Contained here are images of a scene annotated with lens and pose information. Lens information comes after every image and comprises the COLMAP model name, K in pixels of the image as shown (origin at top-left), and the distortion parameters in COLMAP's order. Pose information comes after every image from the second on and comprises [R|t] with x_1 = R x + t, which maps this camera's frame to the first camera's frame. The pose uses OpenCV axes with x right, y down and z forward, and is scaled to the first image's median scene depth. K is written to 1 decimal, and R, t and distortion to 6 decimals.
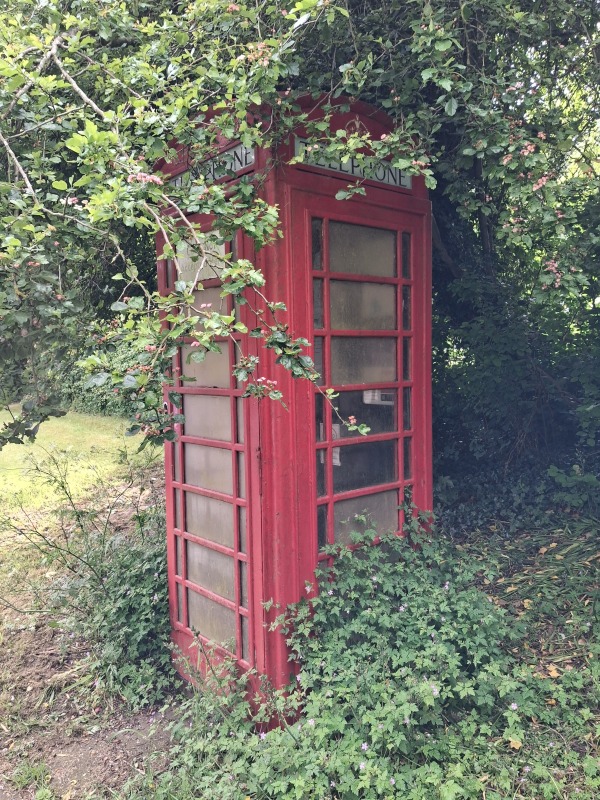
lens RADIAL K [[629.8, 0, 300.0], [0, 629.8, 400.0], [0, 0, 1]] dist [-0.001842, 0.008005]
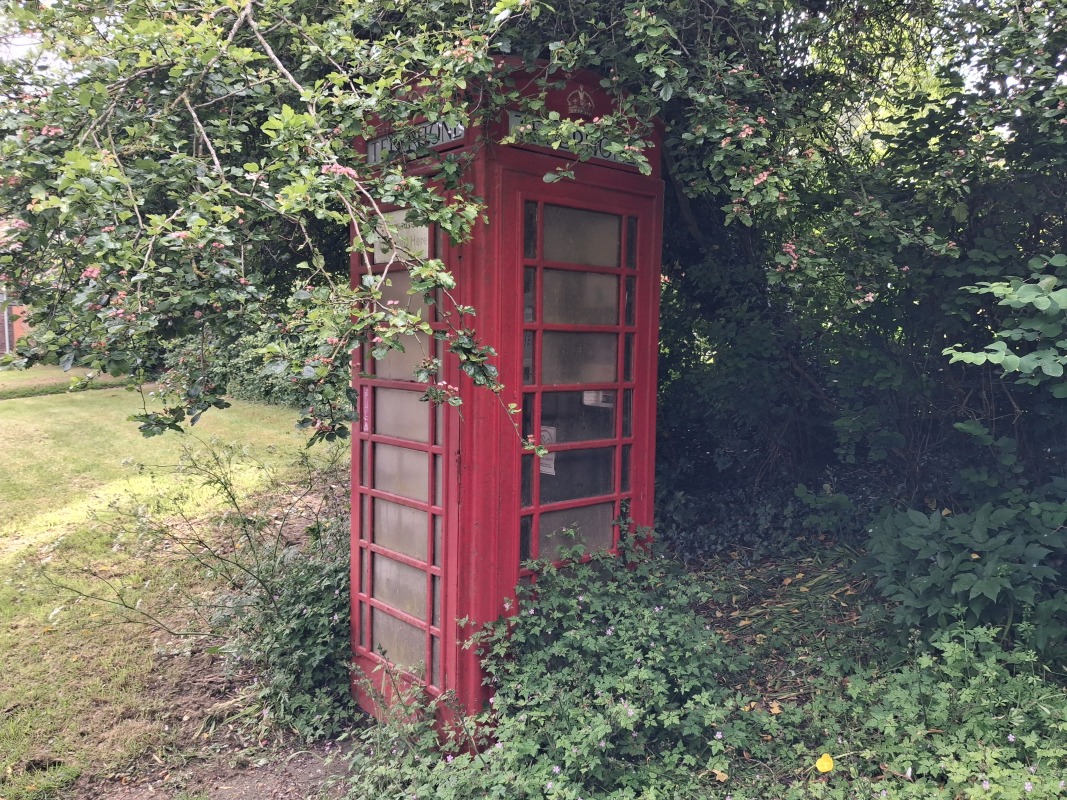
lens RADIAL K [[841.2, 0, 560.3], [0, 841.2, 407.9], [0, 0, 1]] dist [0.056205, -0.116924]
pose [[0.998668, 0.037057, 0.035902, 0.034025], [-0.037724, 0.999124, 0.018099, -0.012508], [-0.035200, -0.019429, 0.999191, -0.206897]]
